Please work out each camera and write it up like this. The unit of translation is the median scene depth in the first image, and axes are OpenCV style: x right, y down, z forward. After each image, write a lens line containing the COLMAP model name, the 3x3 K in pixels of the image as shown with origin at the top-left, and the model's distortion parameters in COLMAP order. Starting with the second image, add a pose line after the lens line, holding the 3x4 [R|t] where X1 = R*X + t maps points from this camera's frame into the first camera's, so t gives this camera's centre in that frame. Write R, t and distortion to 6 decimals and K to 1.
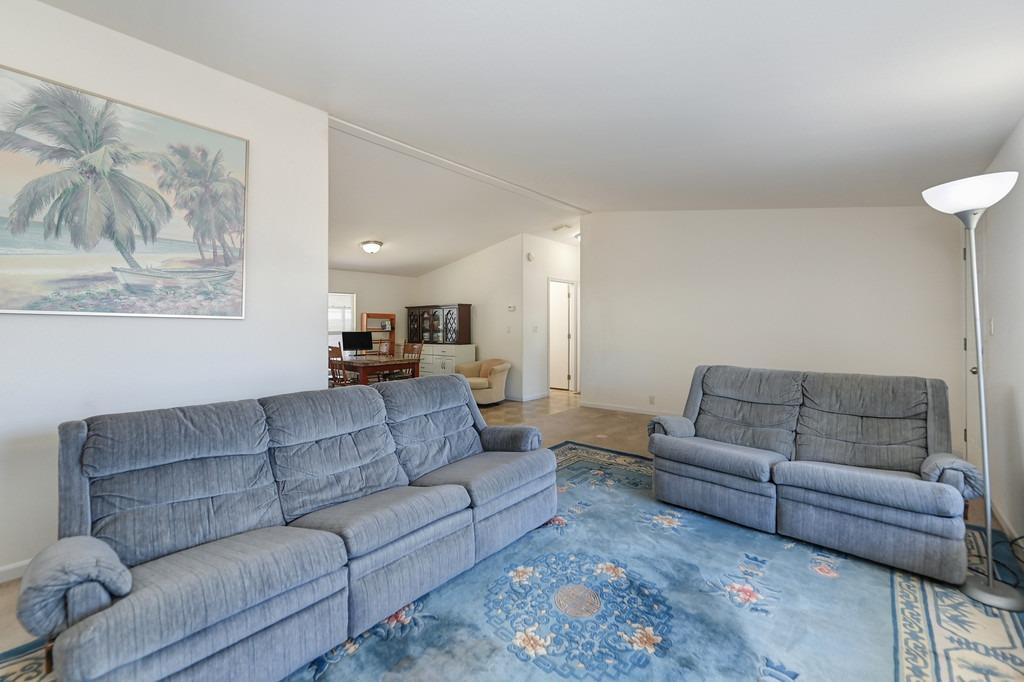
lens RADIAL K [[413.7, 0, 513.3], [0, 413.7, 327.8], [0, 0, 1]] dist [0.006572, -0.001710]
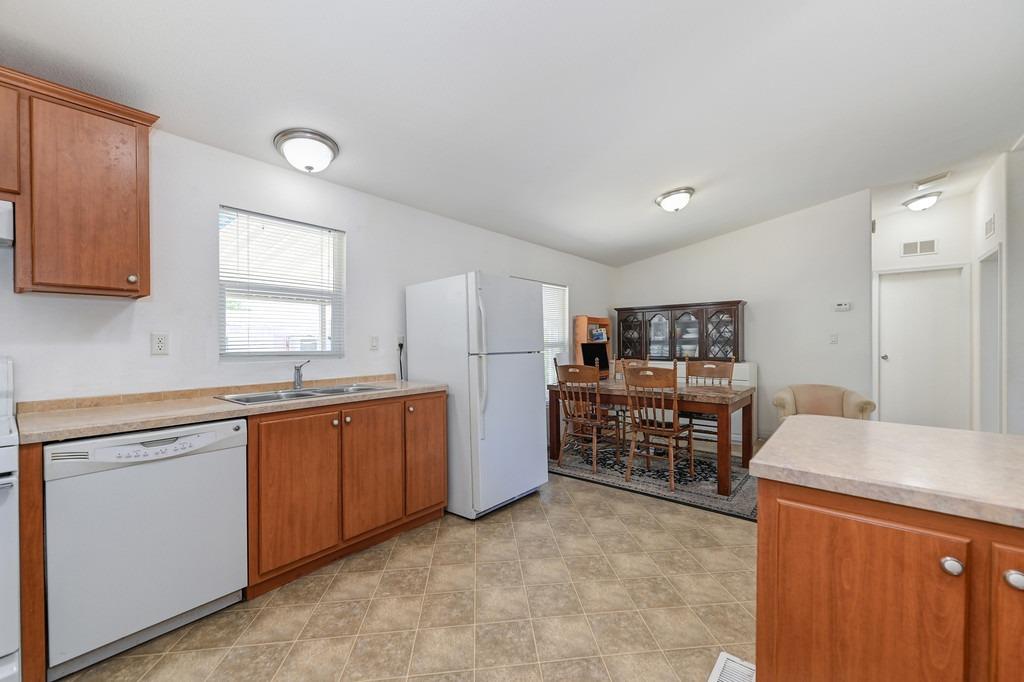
lens RADIAL K [[413.7, 0, 514.2], [0, 413.7, 342.3], [0, 0, 1]] dist [0.006572, -0.001710]
pose [[0.999173, -0.001416, 0.040632, -1.510536], [0.001498, 0.999997, -0.001979, 0.027229], [-0.040629, 0.002039, 0.999172, 1.058033]]
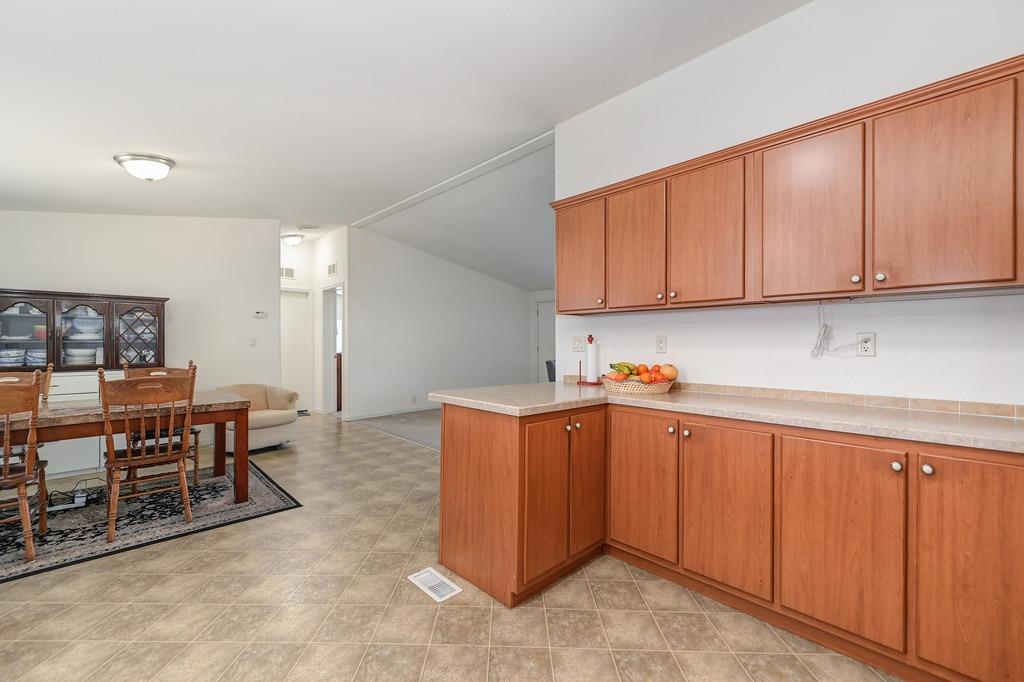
lens RADIAL K [[413.7, 0, 516.6], [0, 413.7, 337.8], [0, 0, 1]] dist [0.006572, -0.001710]
pose [[0.059443, 0.017971, 0.998070, -2.004920], [0.001193, 0.999836, -0.018074, 0.026594], [-0.998231, 0.002265, 0.059412, 1.404723]]
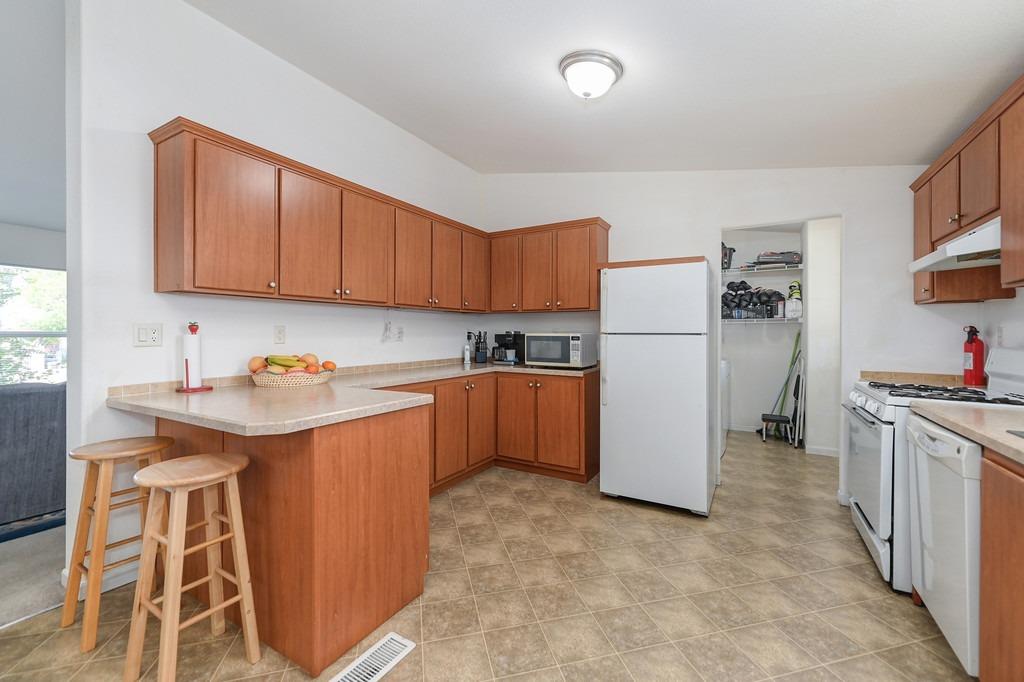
lens RADIAL K [[413.7, 0, 505.4], [0, 413.7, 336.1], [0, 0, 1]] dist [0.006572, -0.001710]
pose [[-0.983806, 0.003230, -0.179207, -1.270645], [0.001534, 0.999953, 0.009603, 0.018302], [0.179230, 0.009173, -0.983764, 2.236816]]
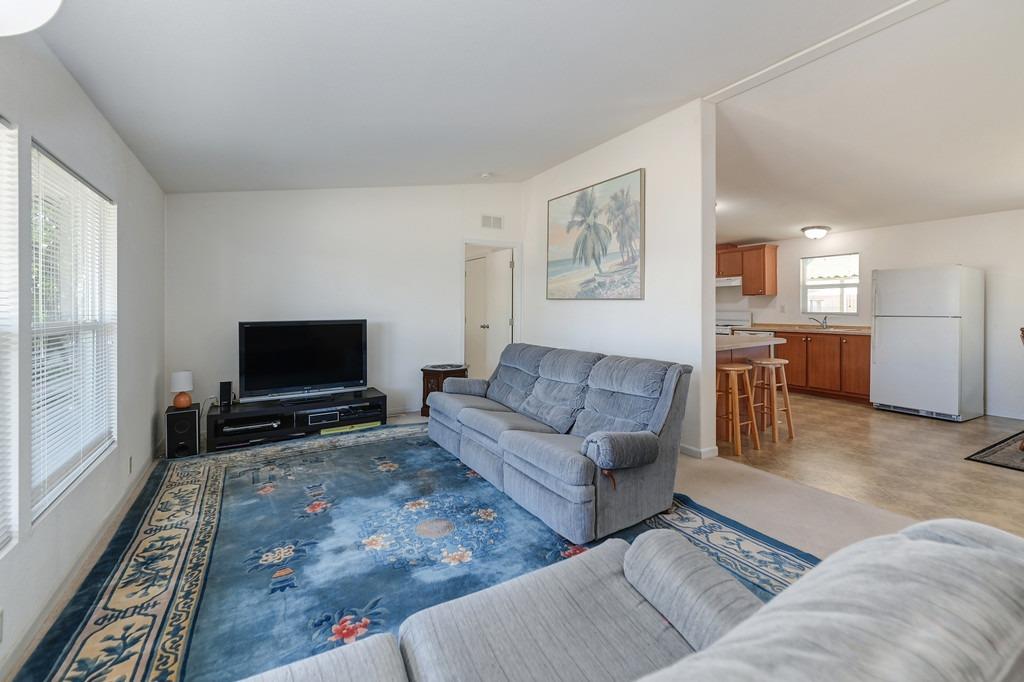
lens RADIAL K [[431.9, 0, 508.4], [0, 431.9, 304.0], [0, 0, 1]] dist [0.010454, -0.000012]
pose [[-0.323379, 0.003295, -0.946264, 0.945438], [0.003839, 0.999990, 0.002170, -0.014068], [0.946262, -0.002931, -0.323389, 1.173037]]
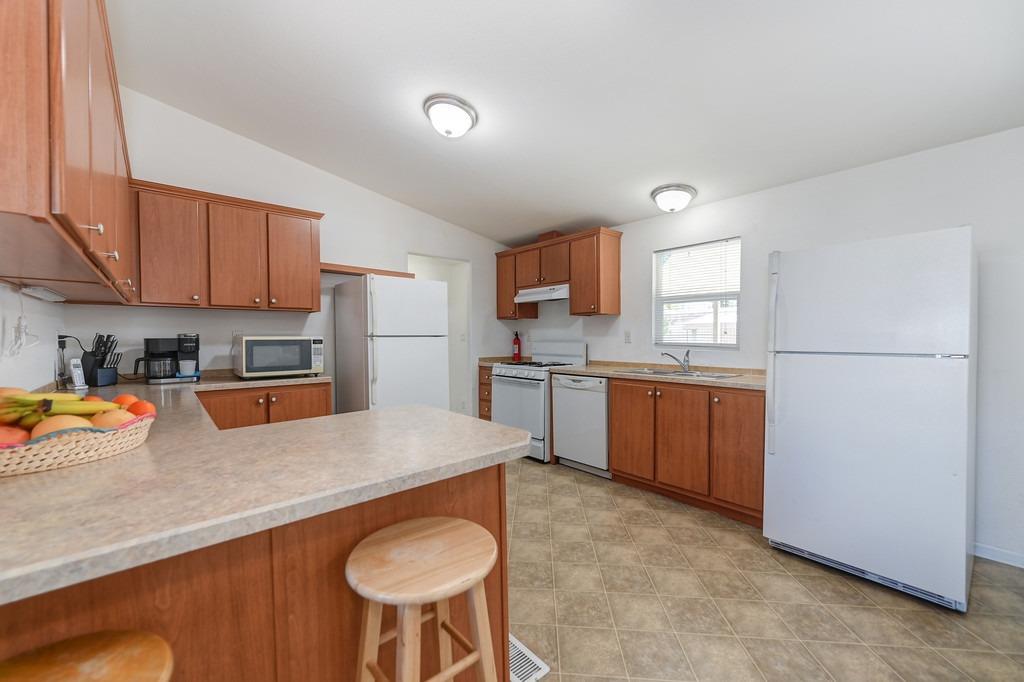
lens RADIAL K [[413.7, 0, 511.9], [0, 413.7, 338.0], [0, 0, 1]] dist [0.006572, -0.001710]
pose [[-0.137726, 0.010640, -0.990413, -0.578477], [0.001072, 0.999943, 0.010593, 0.015116], [0.990470, 0.000397, -0.137730, 1.703392]]
